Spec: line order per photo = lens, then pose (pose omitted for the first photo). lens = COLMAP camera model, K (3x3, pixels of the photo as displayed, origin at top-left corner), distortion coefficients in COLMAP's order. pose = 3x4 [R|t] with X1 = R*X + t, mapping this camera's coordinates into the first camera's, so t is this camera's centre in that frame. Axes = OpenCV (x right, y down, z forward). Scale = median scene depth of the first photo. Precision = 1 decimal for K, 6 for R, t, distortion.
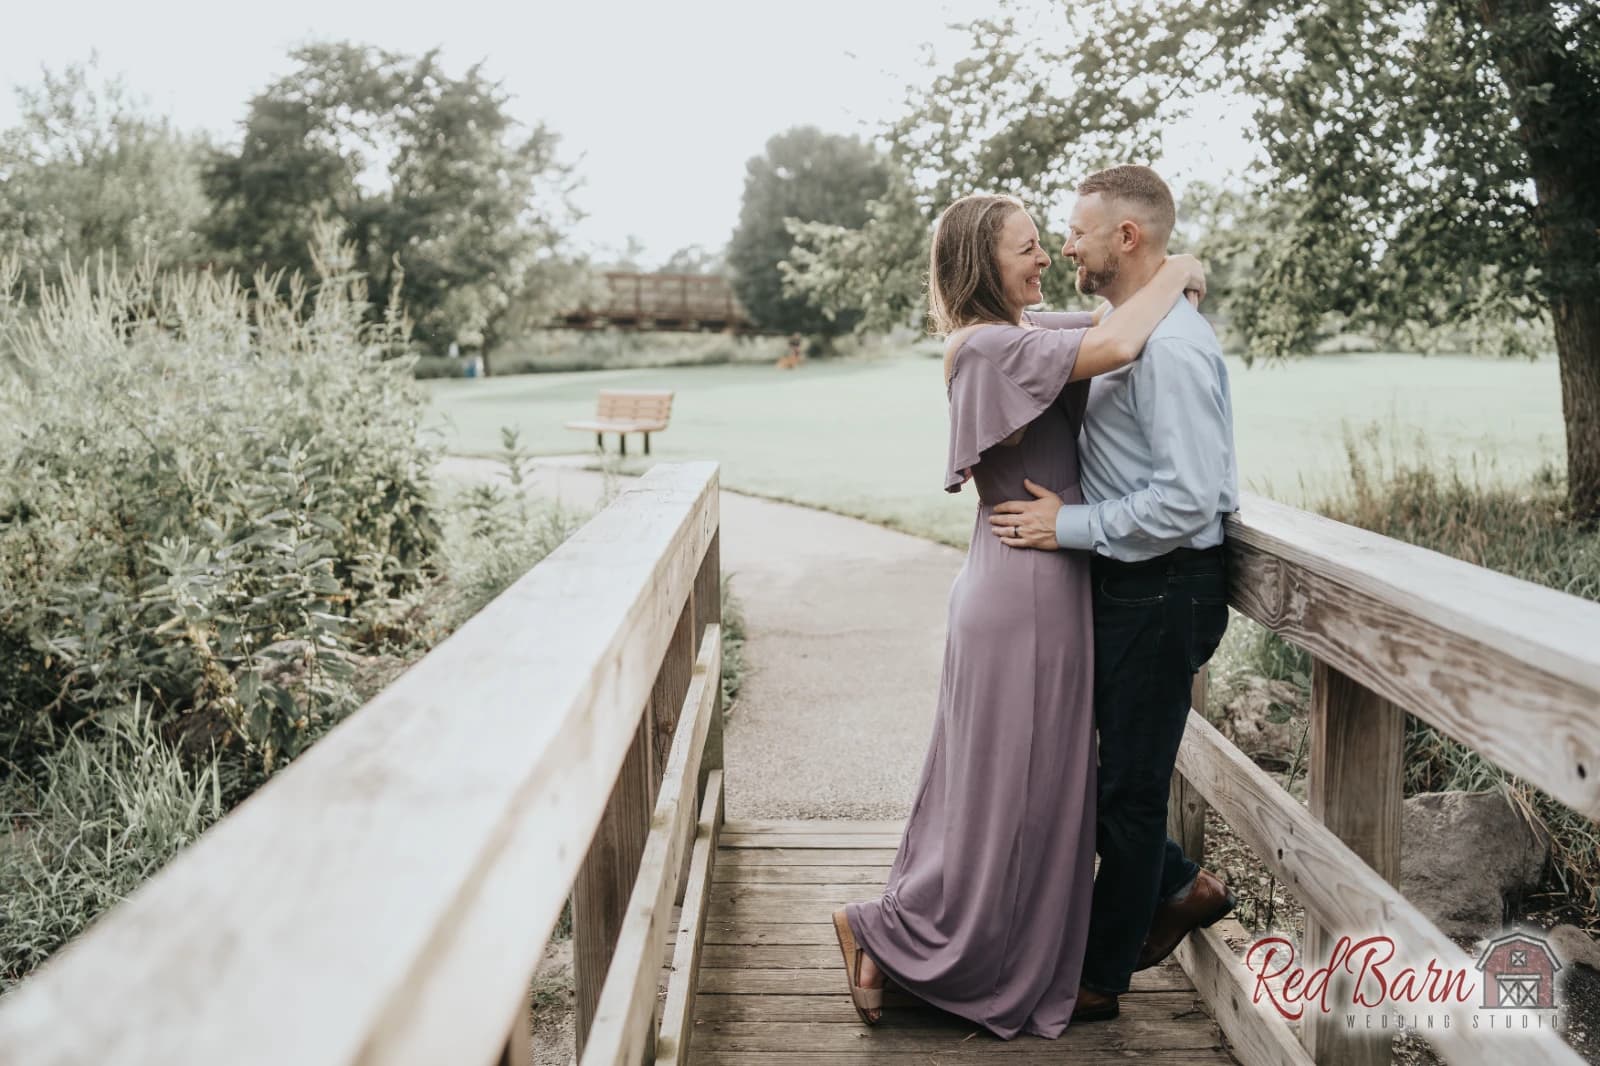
lens RADIAL K [[1505.7, 0, 800.0], [0, 1505.7, 533.0], [0, 0, 1]] dist [-0.092245, 0.078030]
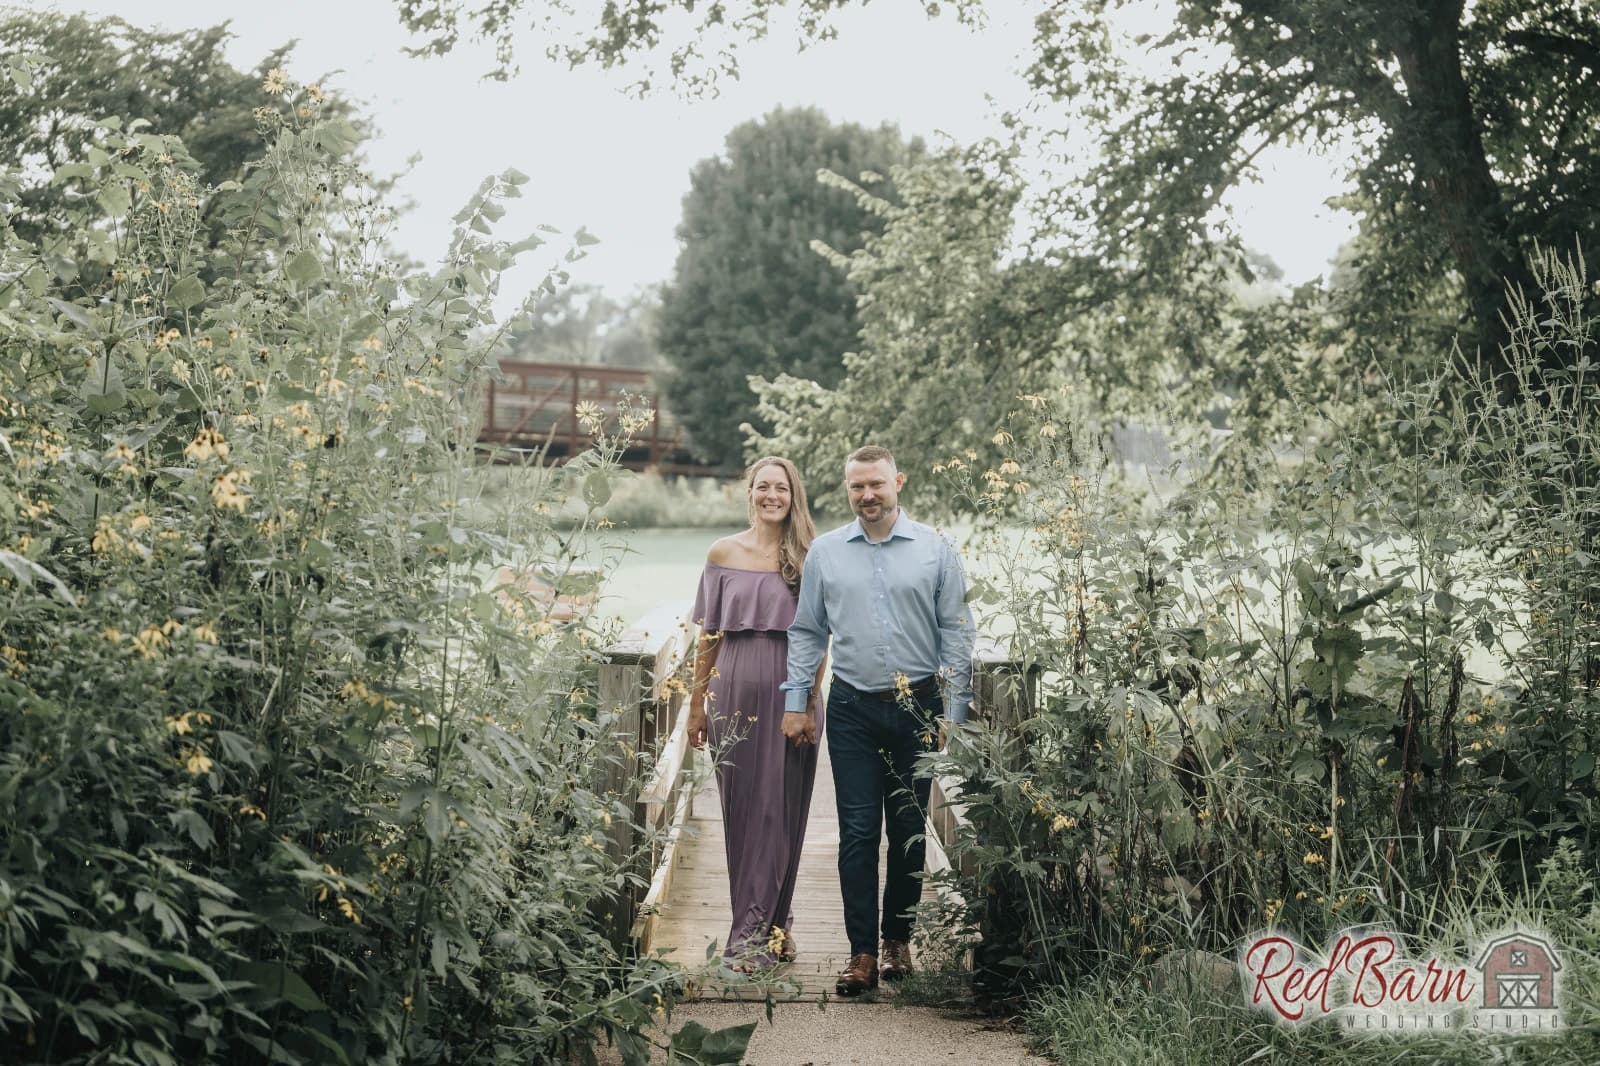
lens RADIAL K [[1505.7, 0, 800.0], [0, 1505.7, 533.0], [0, 0, 1]] dist [-0.092245, 0.078030]
pose [[0.999352, 0.022777, 0.027866, -0.006507], [-0.019327, 0.992784, -0.118346, -0.037533], [-0.030360, 0.117731, 0.992581, 0.374533]]
